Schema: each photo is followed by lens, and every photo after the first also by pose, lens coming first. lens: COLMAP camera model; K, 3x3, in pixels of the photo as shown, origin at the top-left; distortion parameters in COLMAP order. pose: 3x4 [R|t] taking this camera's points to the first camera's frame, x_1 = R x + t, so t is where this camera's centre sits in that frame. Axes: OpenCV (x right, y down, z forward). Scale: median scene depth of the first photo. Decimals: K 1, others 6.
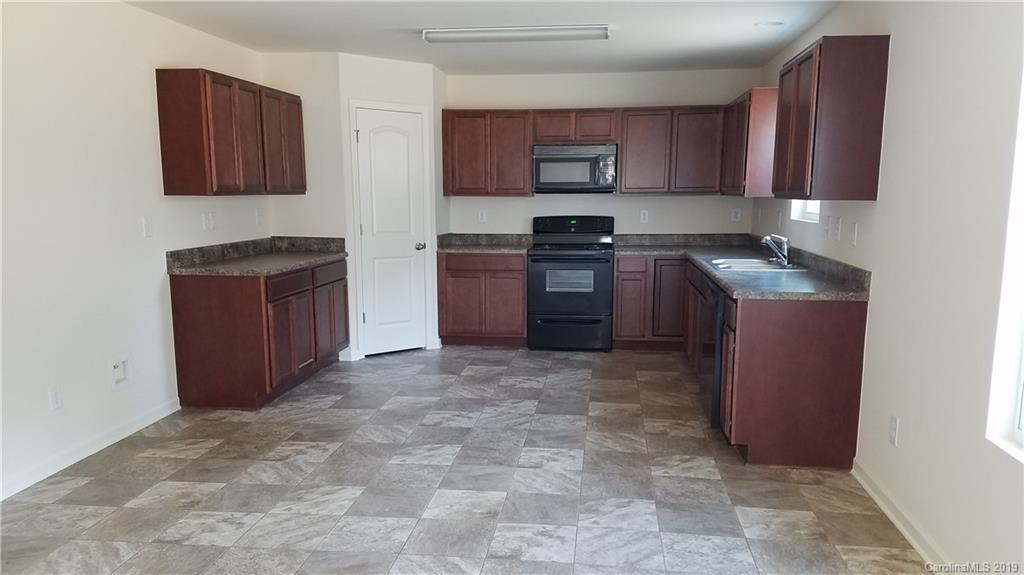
lens RADIAL K [[755.1, 0, 512.0], [0, 755.1, 287.5], [0, 0, 1]] dist [0.153985, 0.001154]
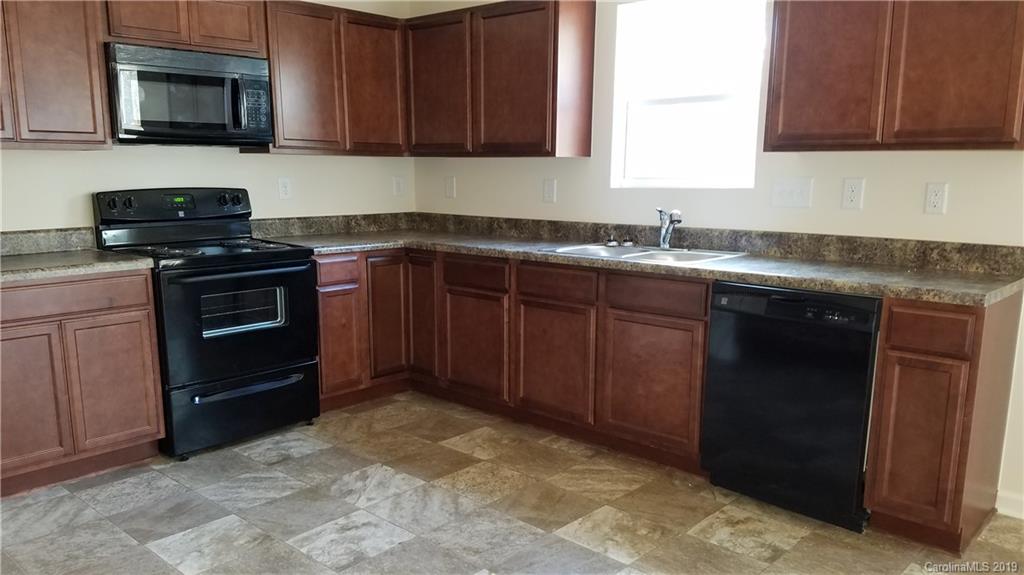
lens RADIAL K [[768.5, 0, 514.1], [0, 768.5, 309.7], [0, 0, 1]] dist [0.150204, -0.248873]
pose [[0.583030, -0.157224, 0.797093, -0.251641], [0.094411, 0.987561, 0.125736, -0.061327], [-0.806947, 0.001947, 0.590621, 0.518418]]
